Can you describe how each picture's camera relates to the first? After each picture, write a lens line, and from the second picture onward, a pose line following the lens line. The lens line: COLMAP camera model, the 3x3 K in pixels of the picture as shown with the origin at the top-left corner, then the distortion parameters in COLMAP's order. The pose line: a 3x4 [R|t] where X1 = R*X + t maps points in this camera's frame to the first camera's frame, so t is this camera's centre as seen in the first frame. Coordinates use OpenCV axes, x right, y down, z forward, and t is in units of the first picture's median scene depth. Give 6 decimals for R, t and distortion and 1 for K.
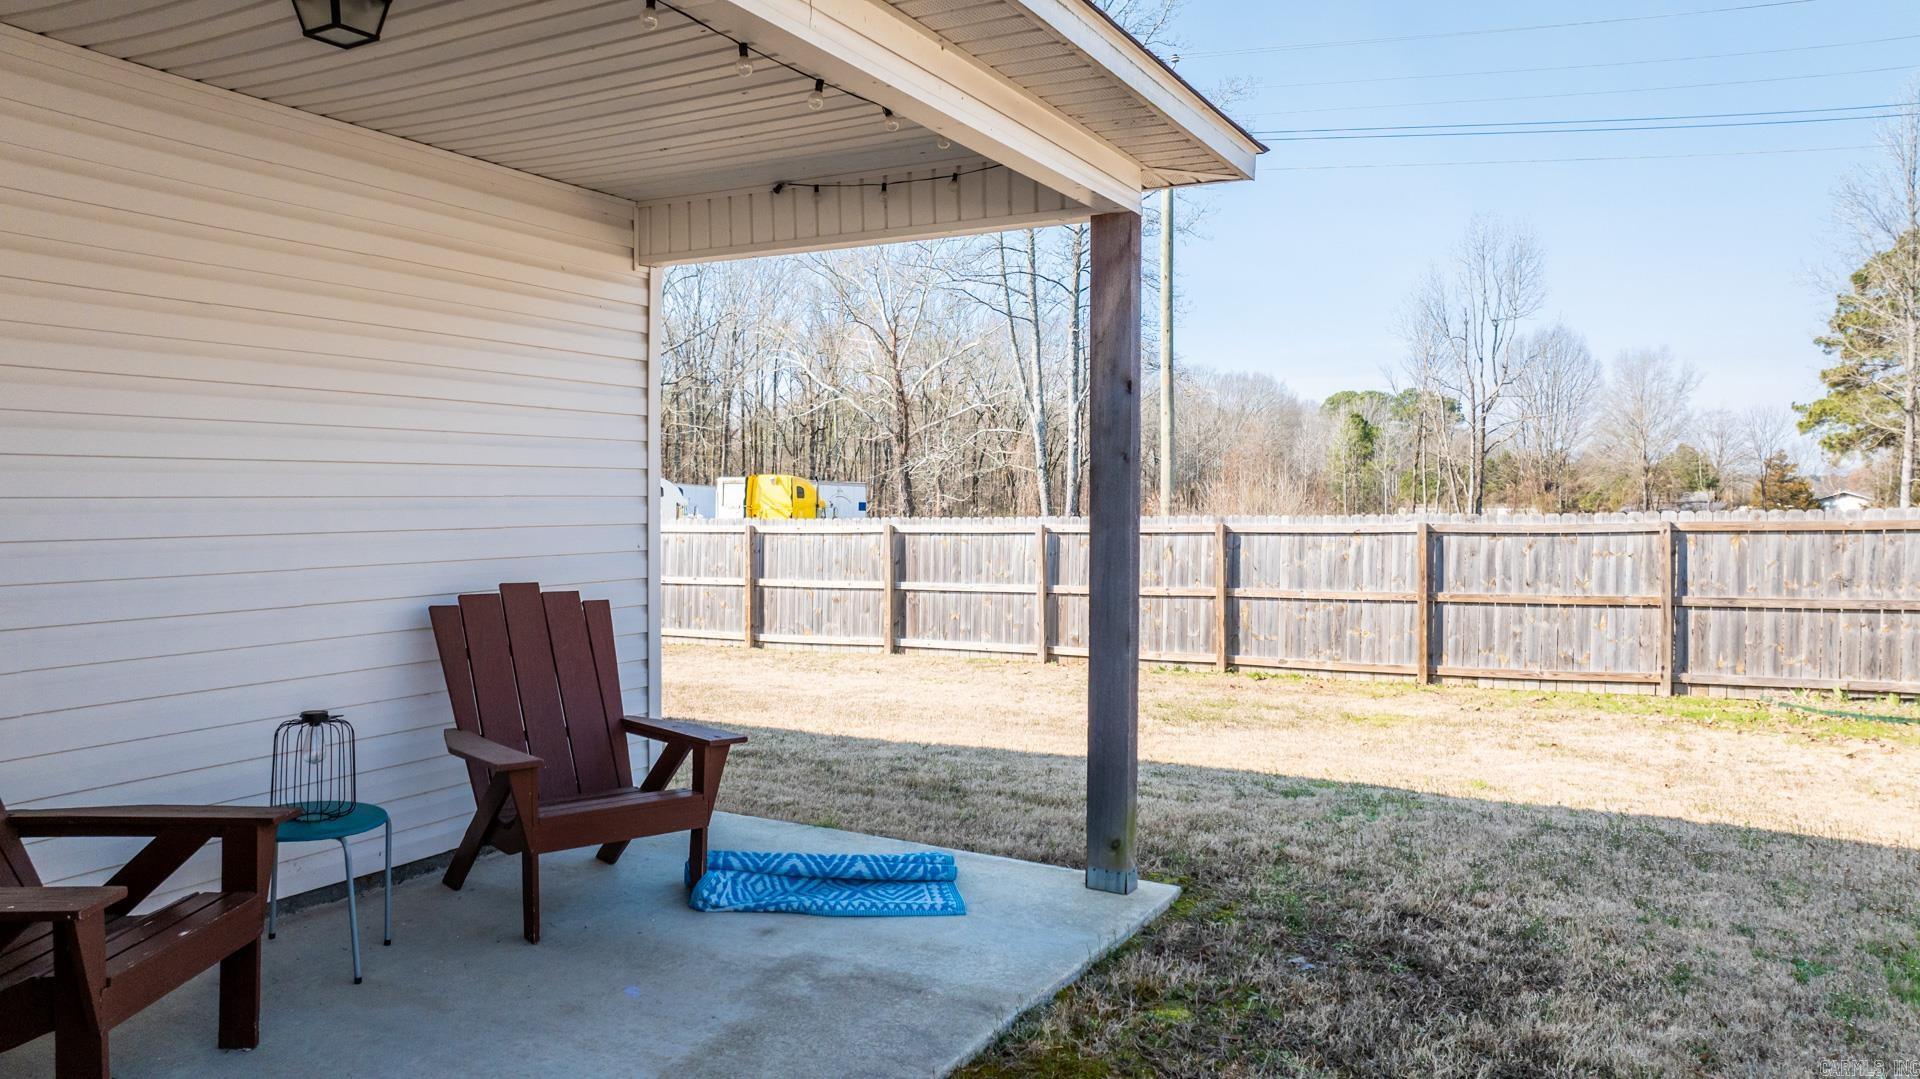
lens RADIAL K [[1353.8, 0, 961.0], [0, 1353.8, 535.5], [0, 0, 1]] dist [-0.028412, 0.009278]
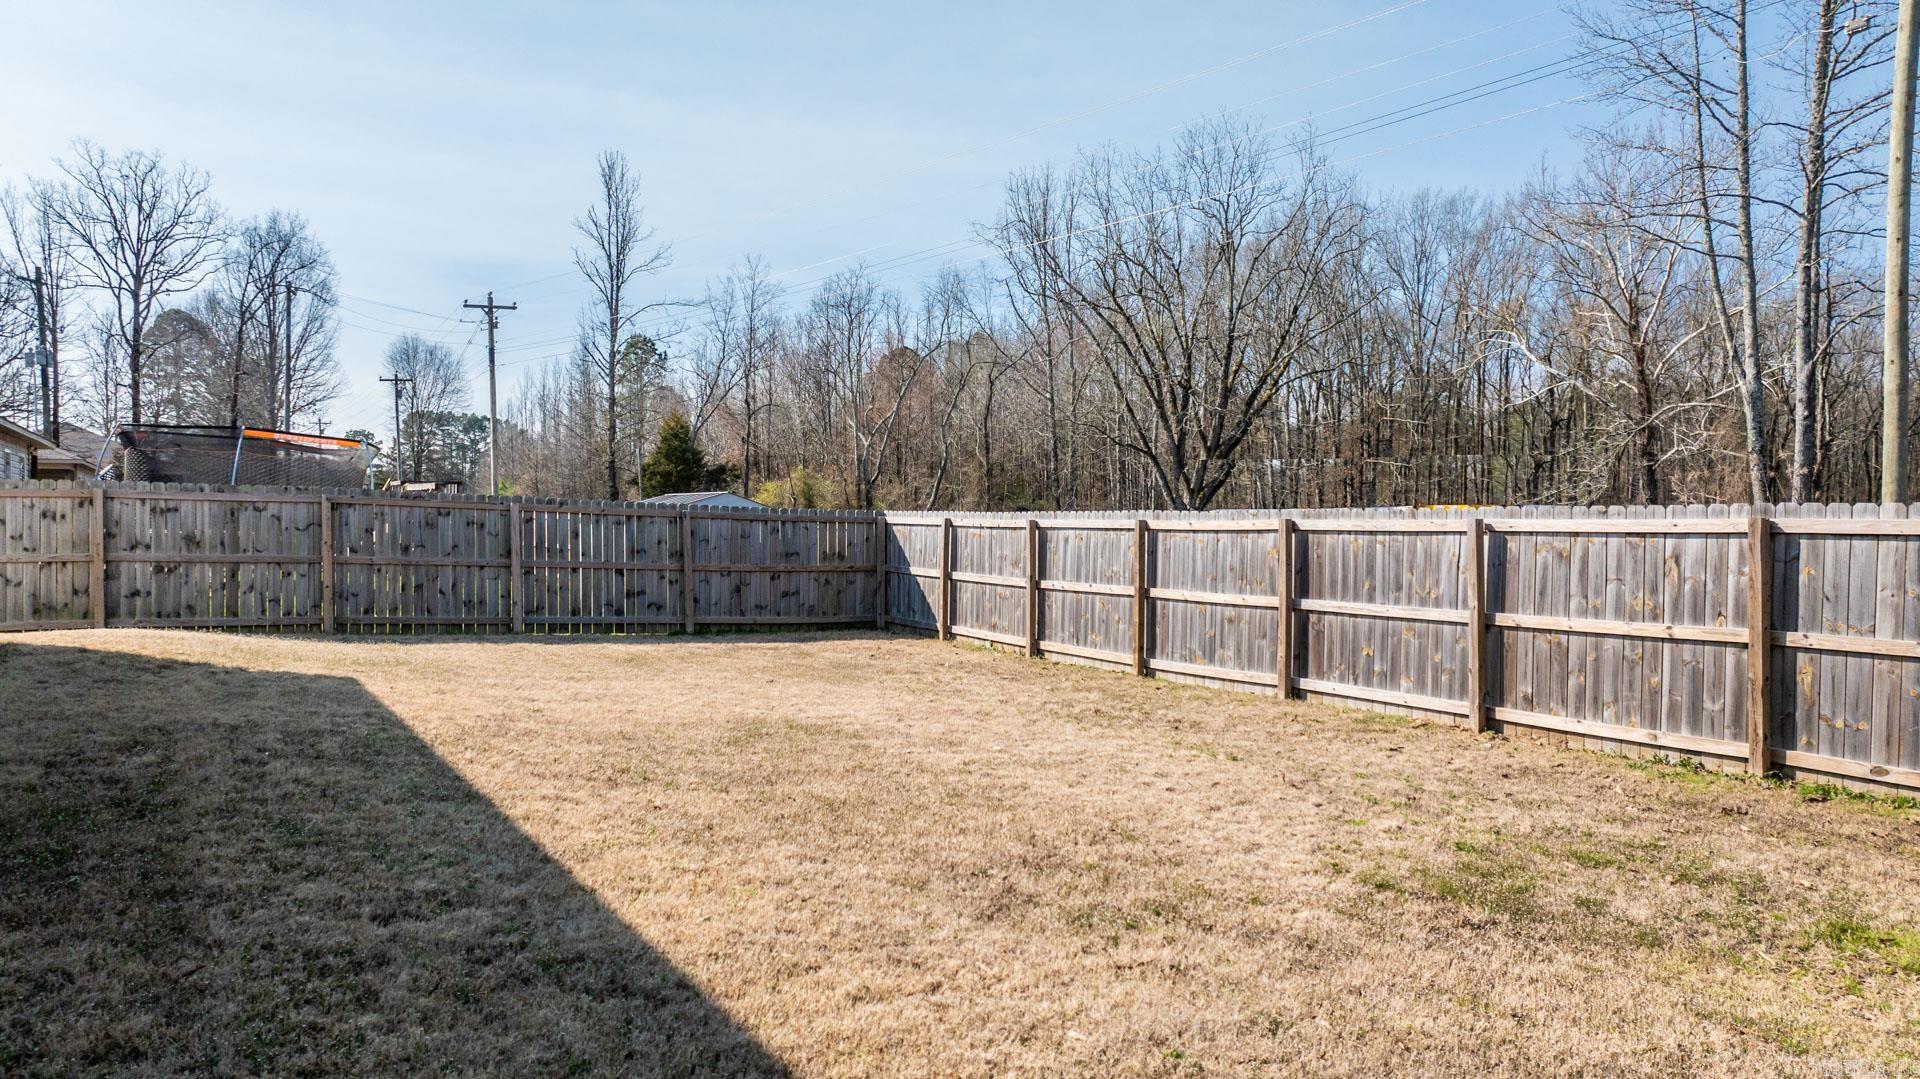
lens RADIAL K [[1353.8, 0, 963.2], [0, 1353.8, 533.8], [0, 0, 1]] dist [-0.028412, 0.009278]
pose [[0.849582, 0.011485, -0.527331, 0.180399], [-0.012997, 0.999915, 0.000840, 0.001650], [0.527296, 0.006140, 0.849659, 0.299767]]
